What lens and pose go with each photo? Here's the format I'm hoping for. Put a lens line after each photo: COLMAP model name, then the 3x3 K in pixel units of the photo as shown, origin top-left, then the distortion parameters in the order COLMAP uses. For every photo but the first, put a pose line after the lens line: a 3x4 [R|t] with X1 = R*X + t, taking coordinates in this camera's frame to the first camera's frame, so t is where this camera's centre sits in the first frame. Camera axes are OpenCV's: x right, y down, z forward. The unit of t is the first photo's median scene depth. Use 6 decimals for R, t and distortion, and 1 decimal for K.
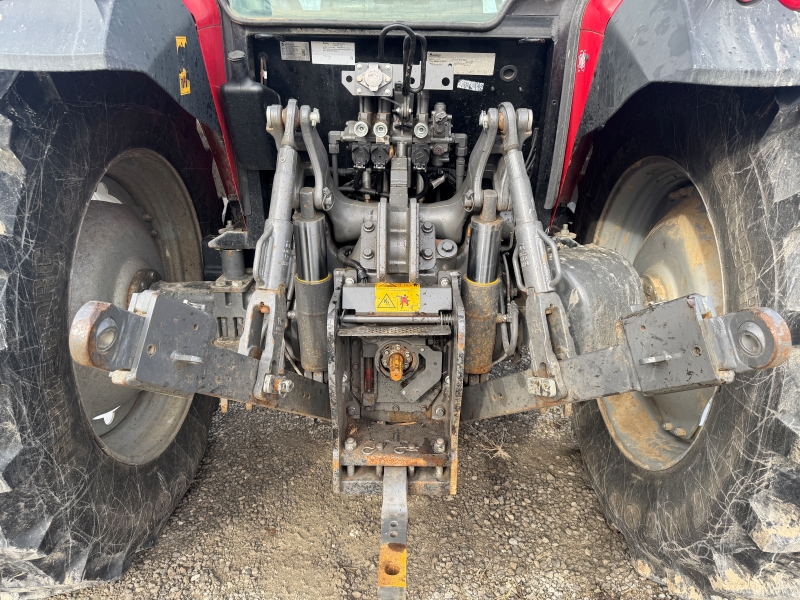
lens RADIAL K [[580.2, 0, 401.2], [0, 580.2, 308.8], [0, 0, 1]] dist [0.085916, -0.112261]
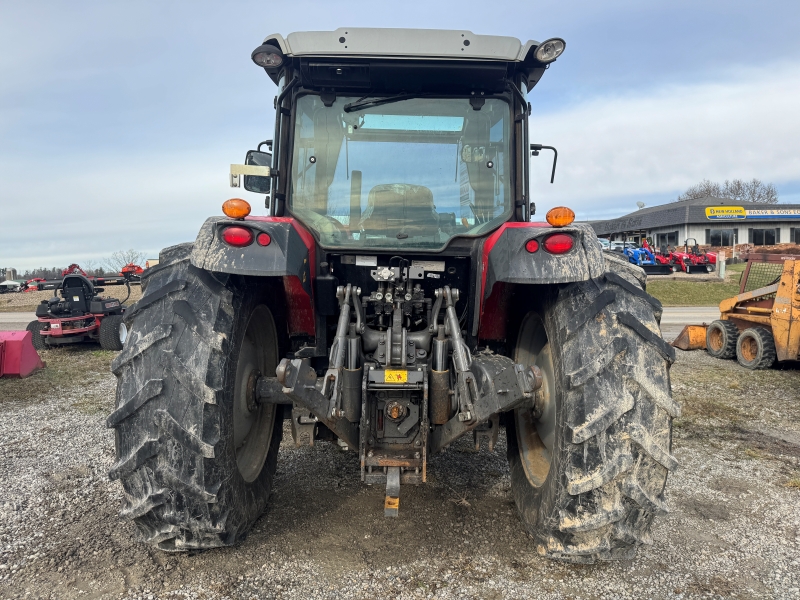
lens RADIAL K [[580.2, 0, 401.2], [0, 580.2, 308.8], [0, 0, 1]] dist [0.085916, -0.112261]
pose [[0.999953, 0.009325, -0.002482, 0.014406], [-0.009650, 0.965998, -0.258371, 0.269180], [-0.000011, 0.258383, 0.966043, -0.983564]]
